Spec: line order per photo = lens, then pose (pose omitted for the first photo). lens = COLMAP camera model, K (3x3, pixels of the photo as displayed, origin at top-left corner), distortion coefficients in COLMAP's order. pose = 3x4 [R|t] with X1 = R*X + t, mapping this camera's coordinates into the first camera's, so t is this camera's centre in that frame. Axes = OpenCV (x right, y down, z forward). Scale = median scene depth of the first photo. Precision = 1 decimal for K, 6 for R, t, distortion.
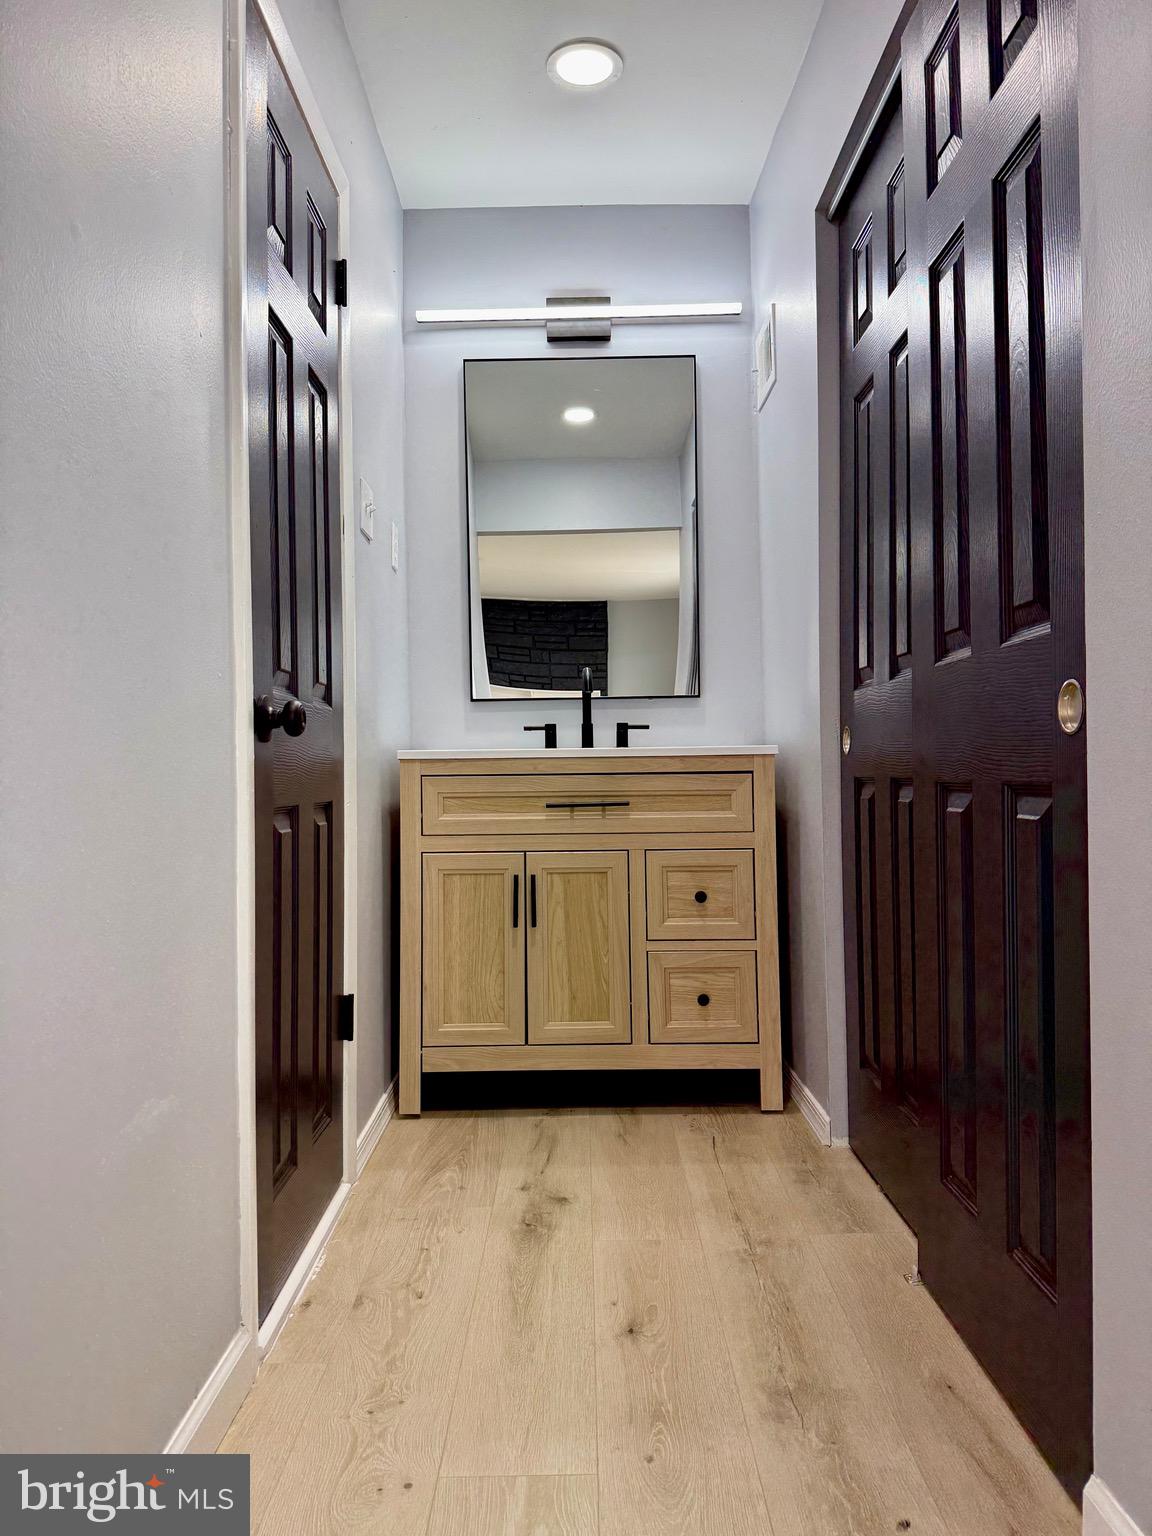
lens RADIAL K [[1055.5, 0, 576.0], [0, 1055.5, 768.0], [0, 0, 1]] dist [0.167089, -0.321587]
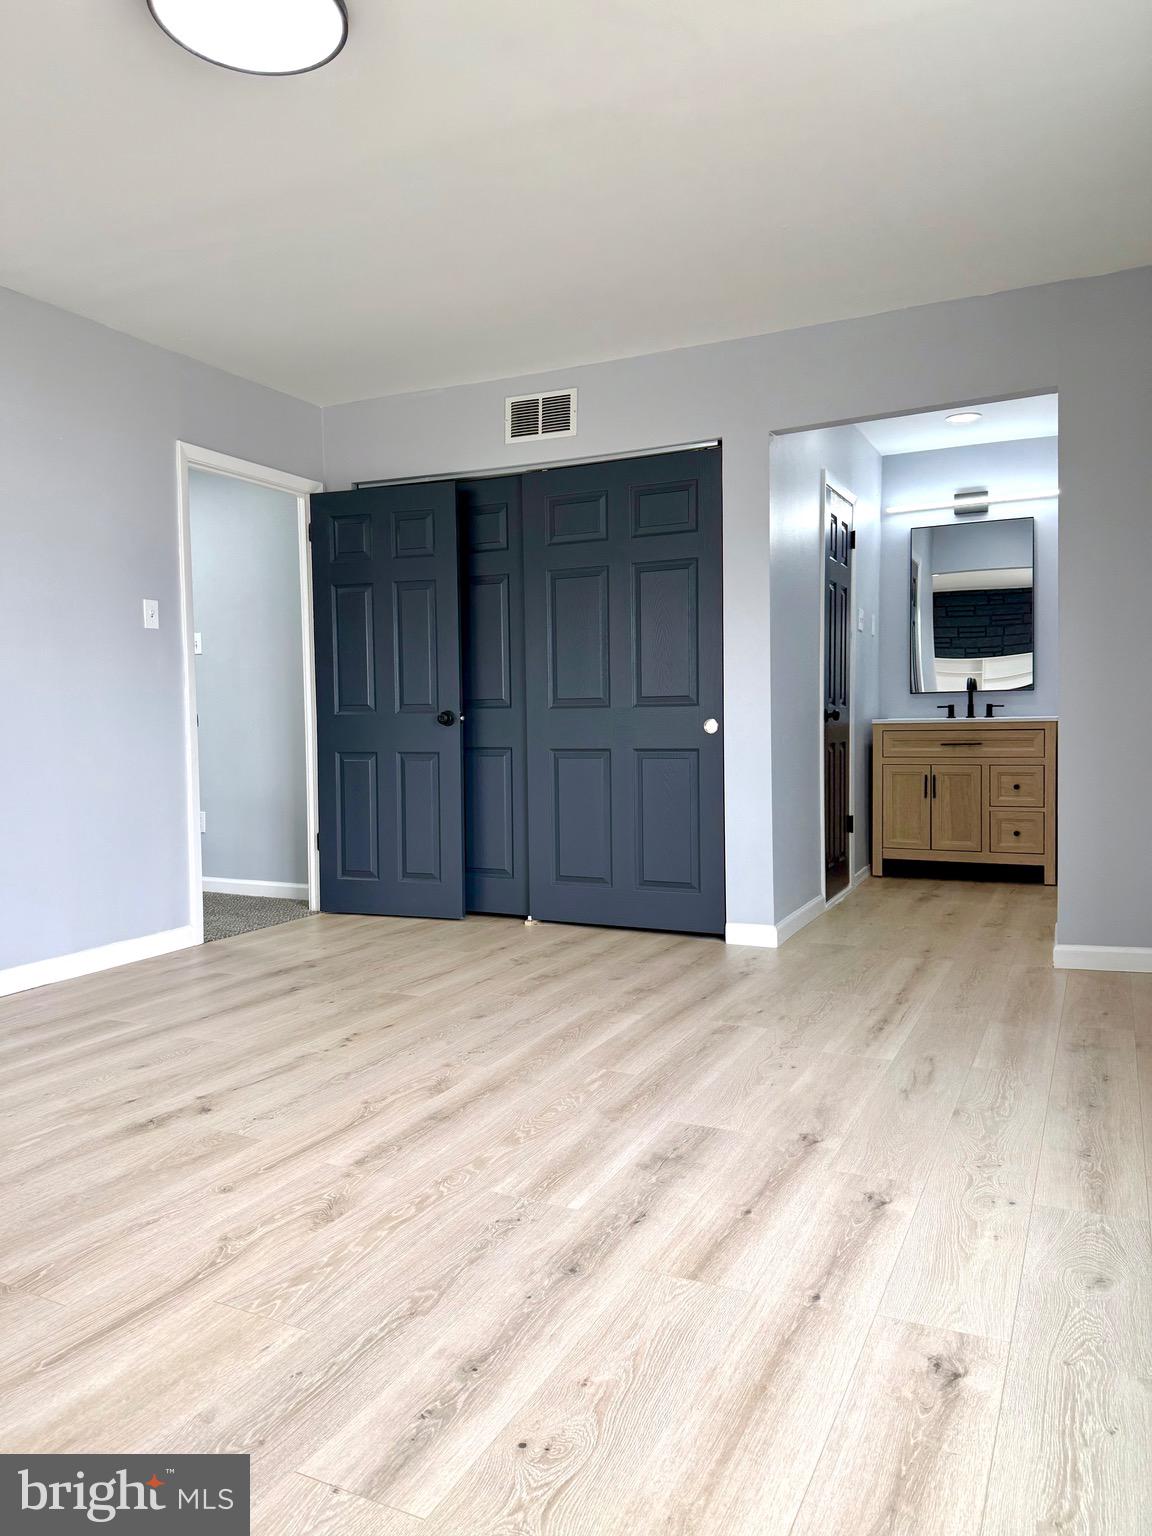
lens RADIAL K [[1055.5, 0, 576.0], [0, 1055.5, 768.0], [0, 0, 1]] dist [0.167089, -0.321587]
pose [[0.901603, 0.017838, -0.432197, 0.254501], [0.004772, 0.998678, 0.051173, -0.033705], [0.432538, -0.048200, 0.900326, -1.365092]]
